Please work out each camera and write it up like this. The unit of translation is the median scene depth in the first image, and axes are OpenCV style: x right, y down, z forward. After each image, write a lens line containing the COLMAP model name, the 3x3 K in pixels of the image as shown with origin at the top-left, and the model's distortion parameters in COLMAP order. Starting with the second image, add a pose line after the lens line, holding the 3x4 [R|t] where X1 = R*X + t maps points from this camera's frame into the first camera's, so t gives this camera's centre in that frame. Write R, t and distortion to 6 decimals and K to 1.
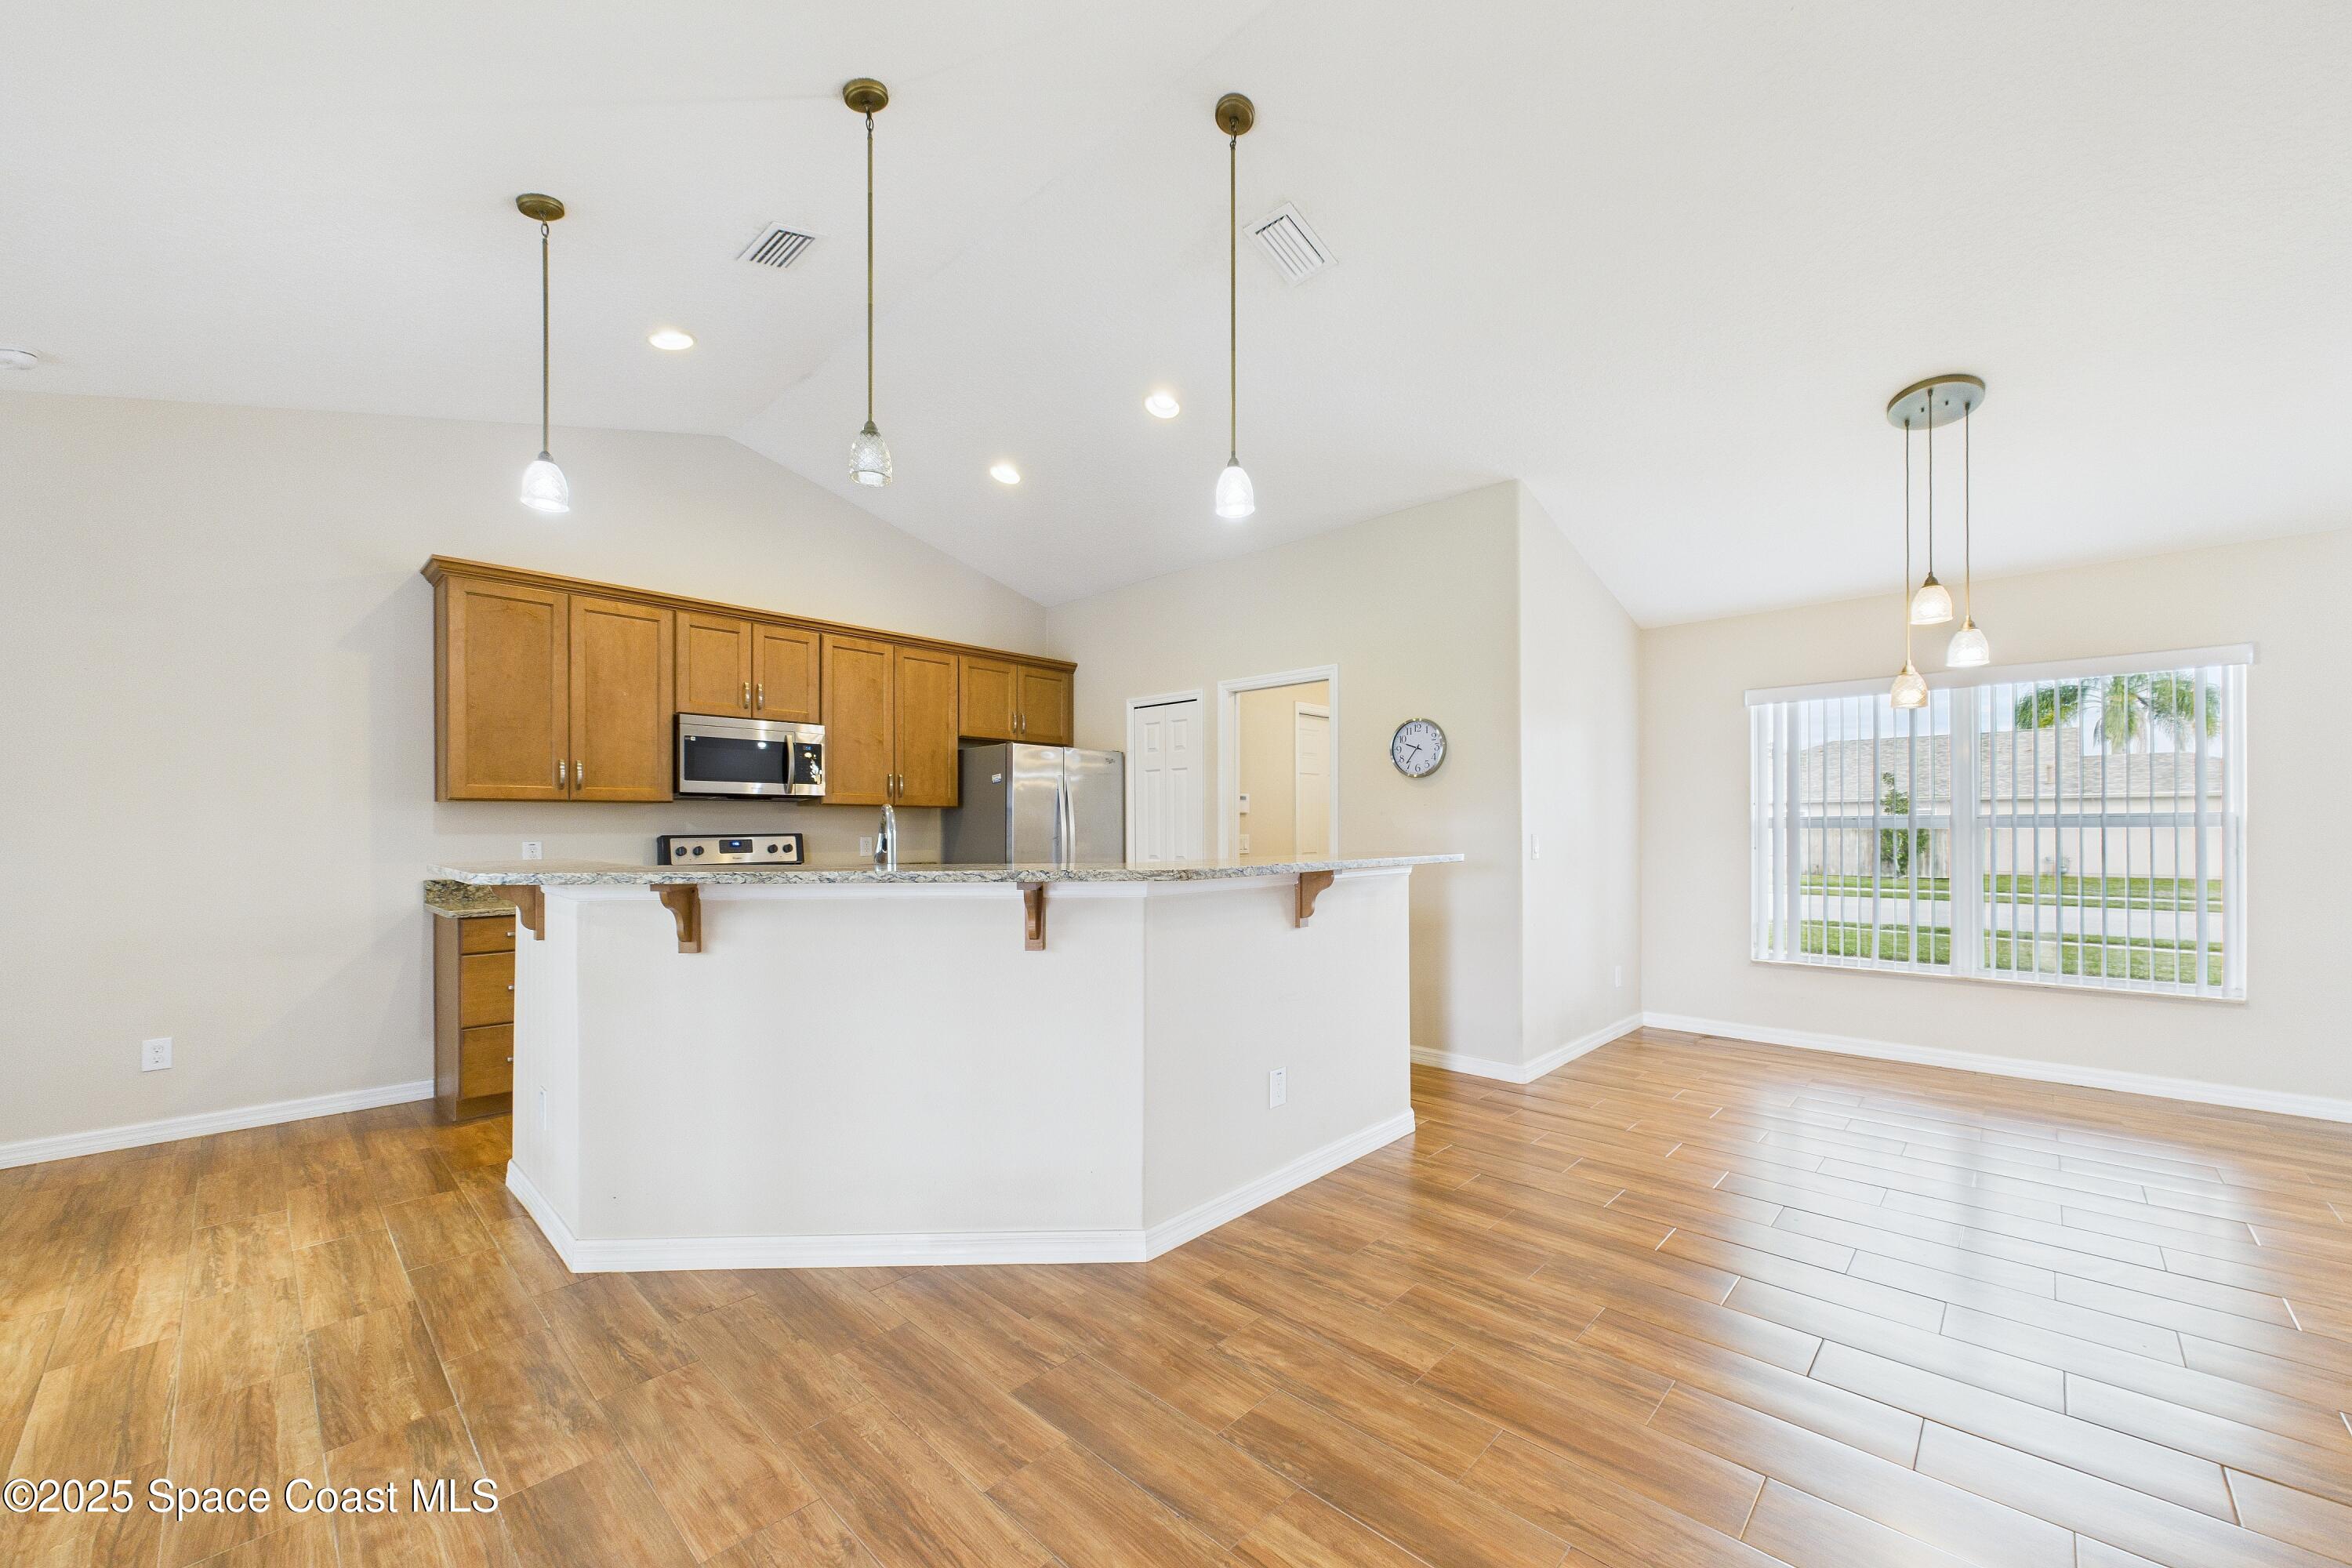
lens RADIAL K [[902.0, 0, 1175.8], [0, 902.0, 827.3], [0, 0, 1]] dist [0.000981, 0.000234]
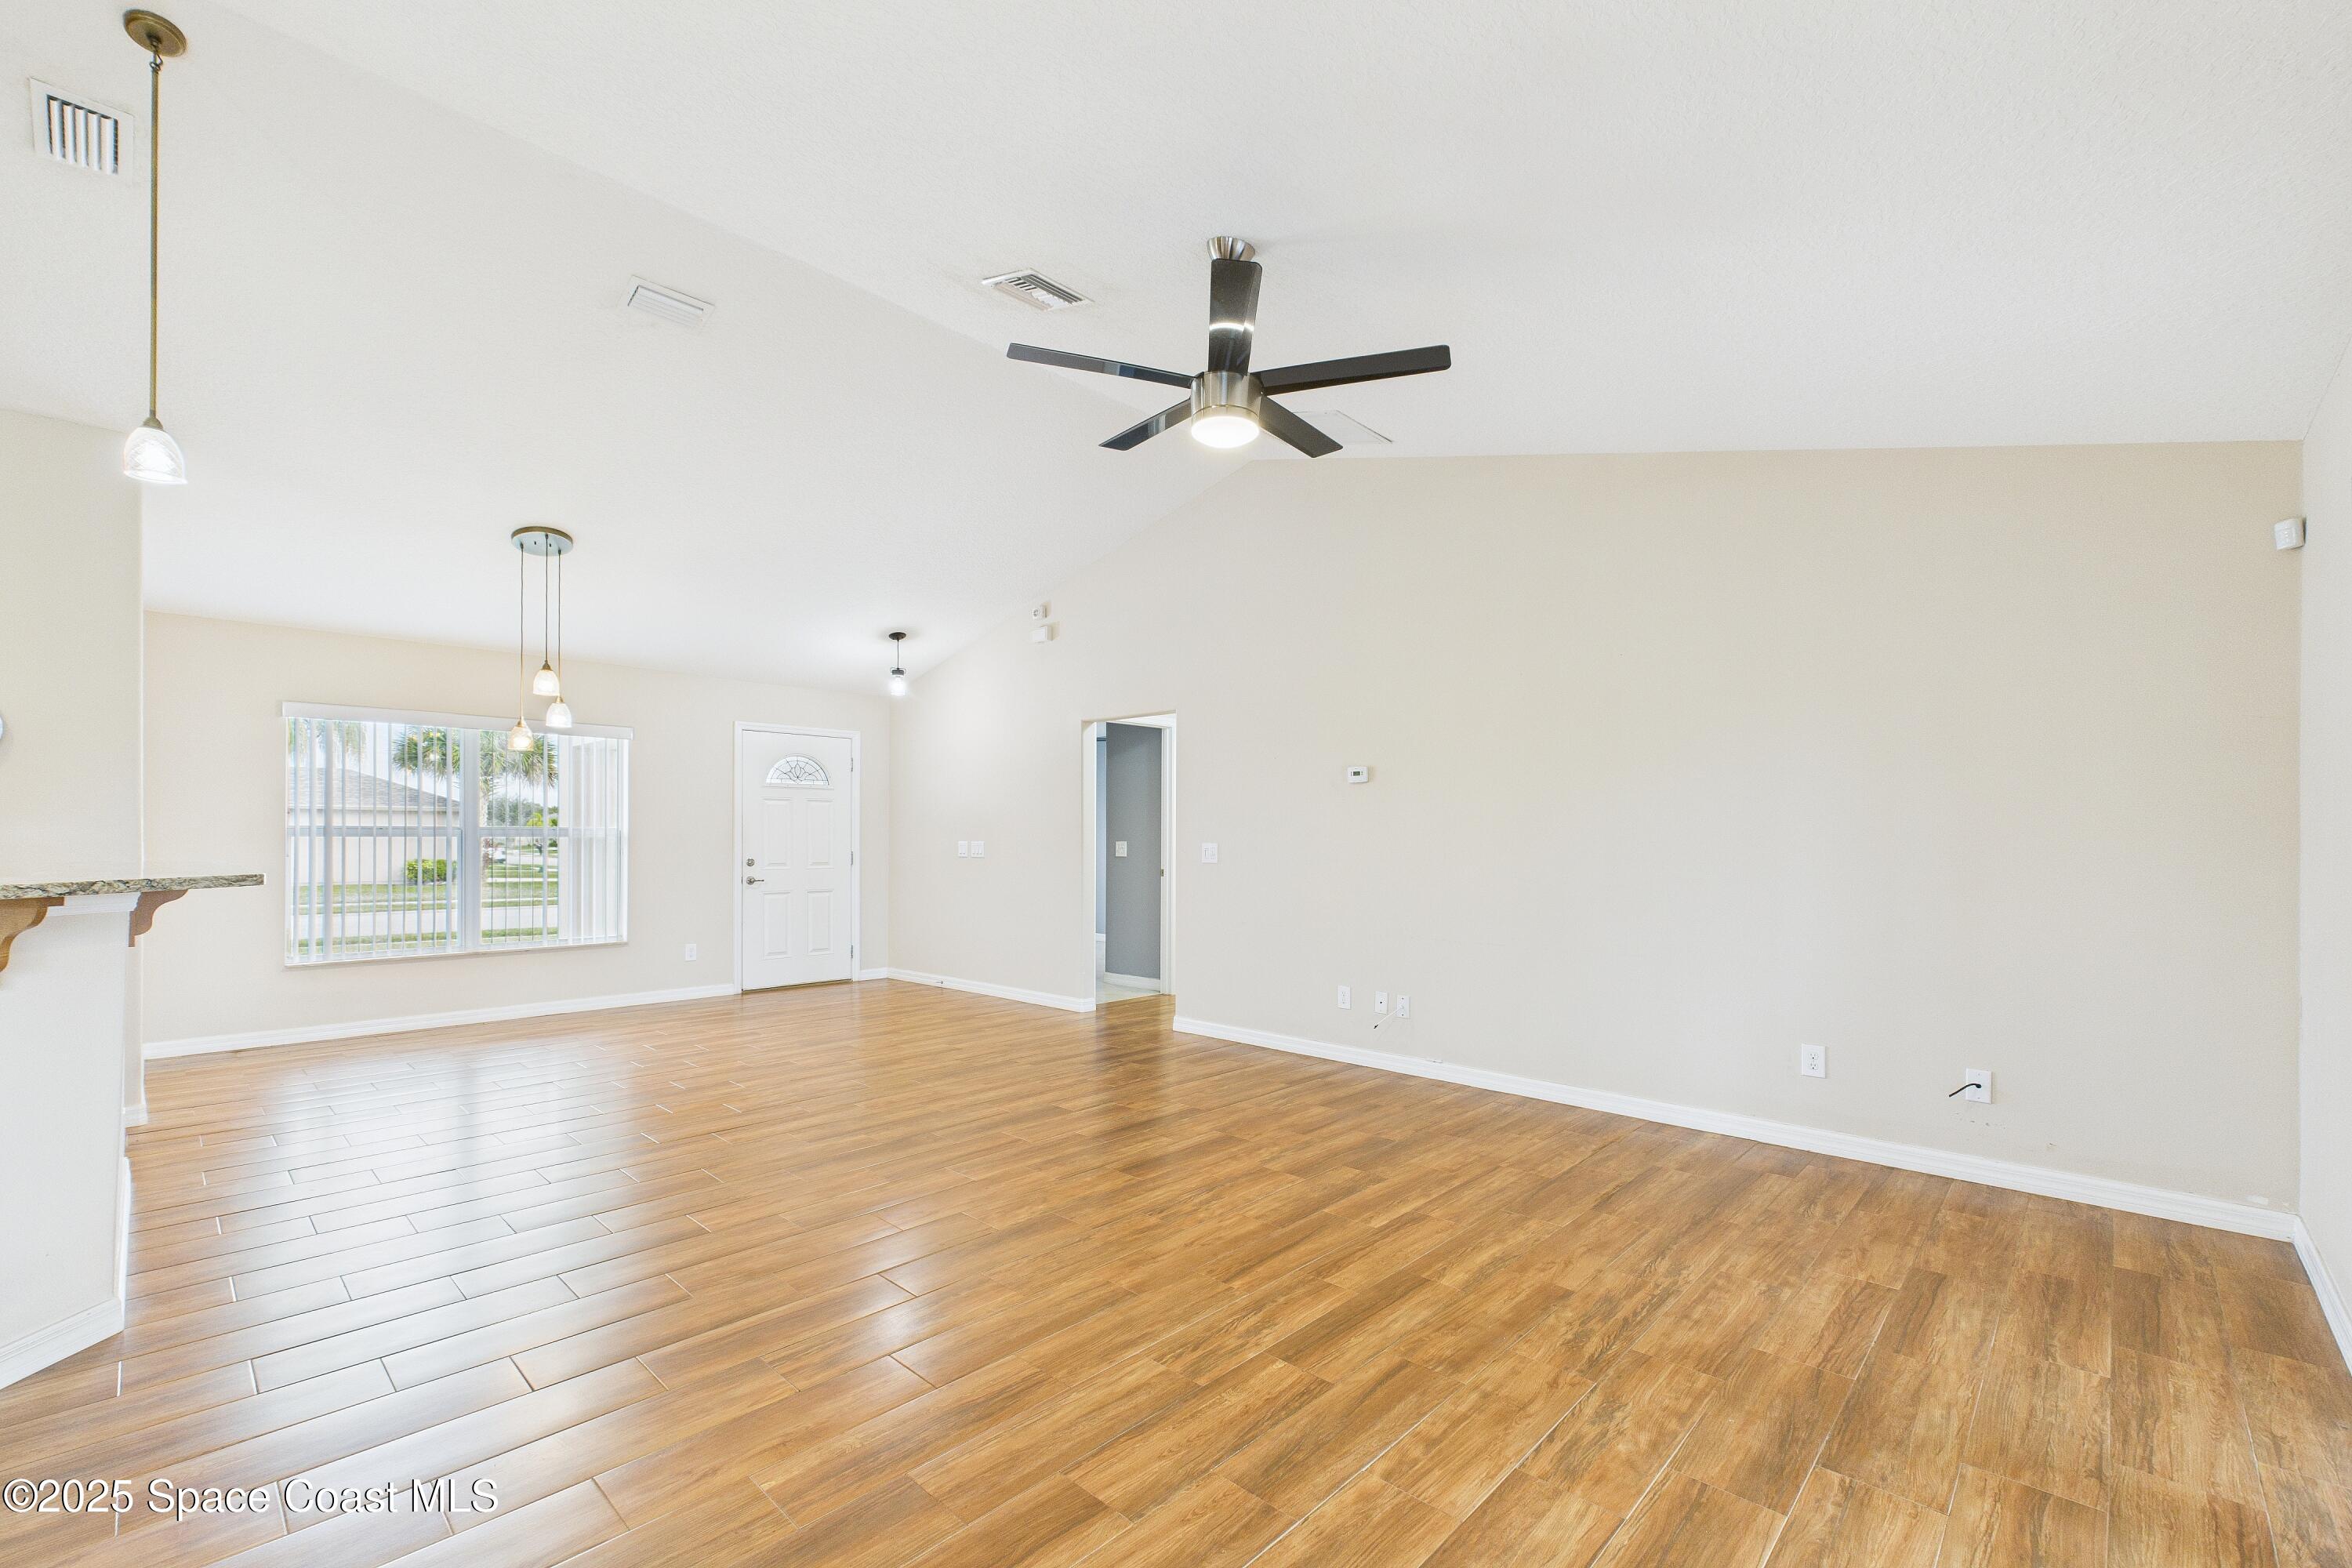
lens RADIAL K [[992.4, 0, 1175.4], [0, 992.4, 839.6], [0, 0, 1]] dist [0.002470, -0.000948]
pose [[-0.001664, 0.001789, 0.999997, -0.559460], [-0.003262, 0.999993, -0.001794, 0.003760], [-0.999993, -0.003265, -0.001658, -0.006480]]
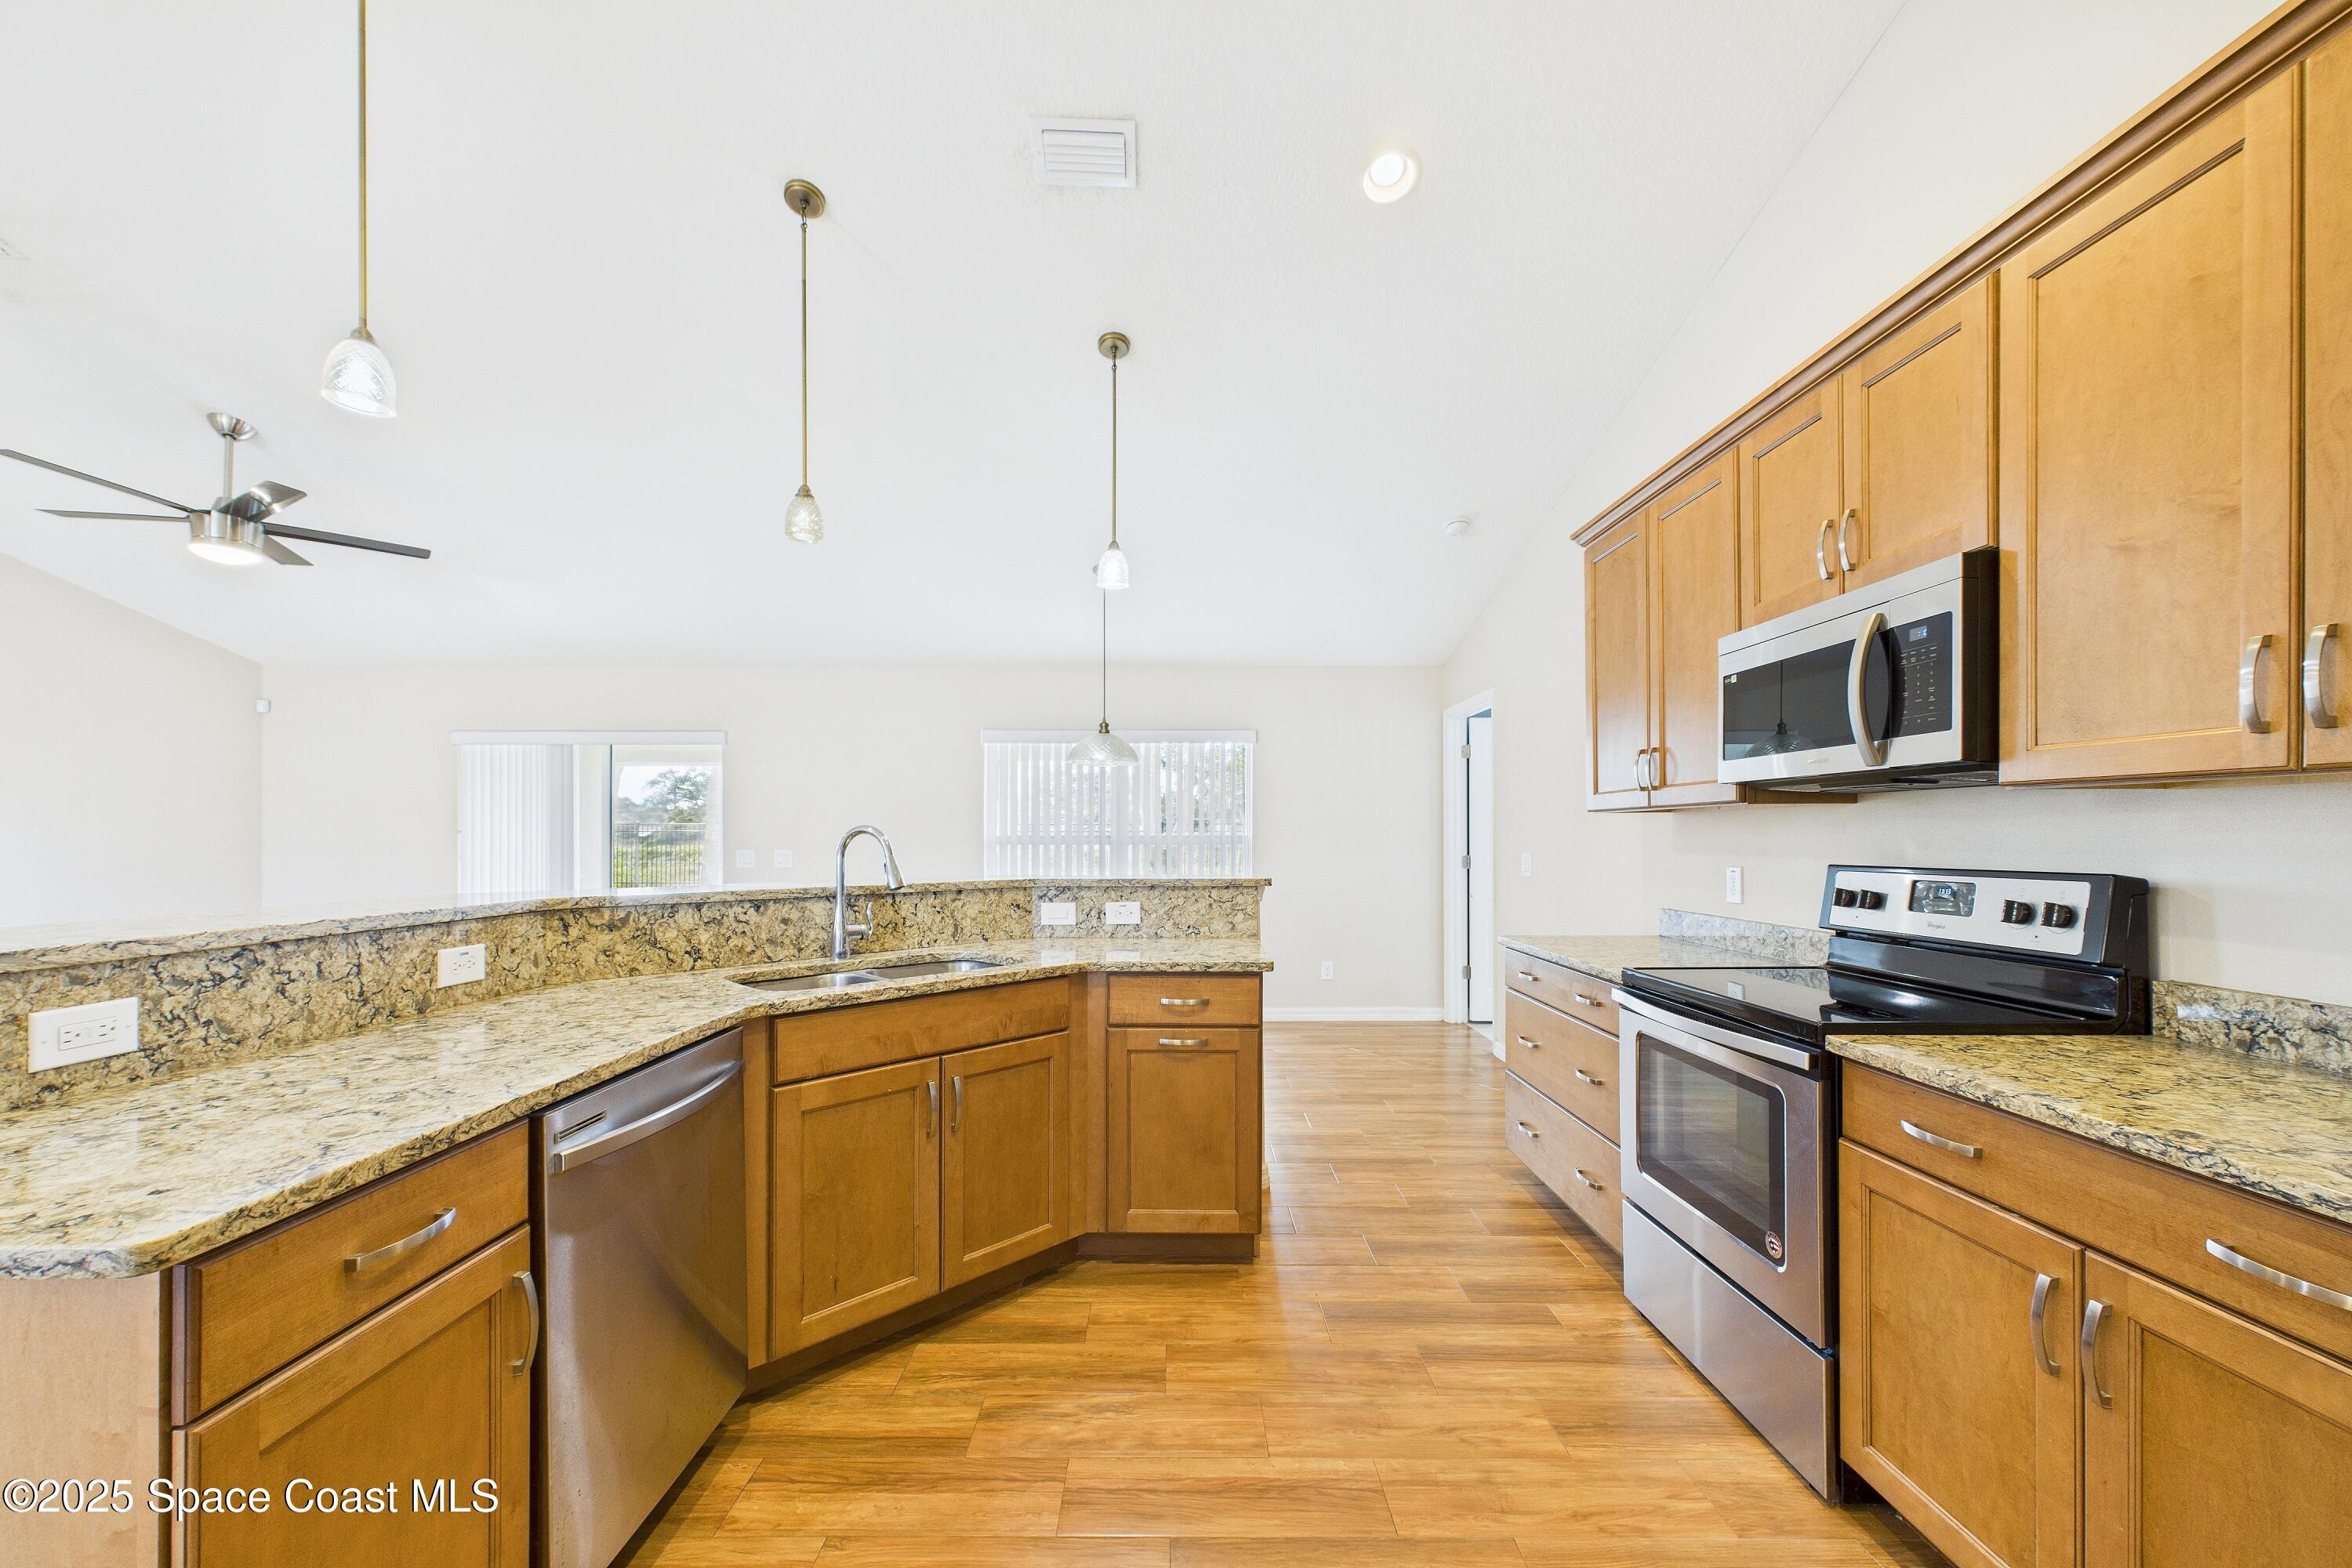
lens RADIAL K [[902.0, 0, 1175.3], [0, 902.0, 833.7], [0, 0, 1]] dist [0.000981, 0.000234]
pose [[-0.719874, 0.002137, -0.694102, 0.059667], [0.002085, 0.999997, 0.000917, -0.010587], [0.694102, -0.000787, -0.719877, 1.178420]]
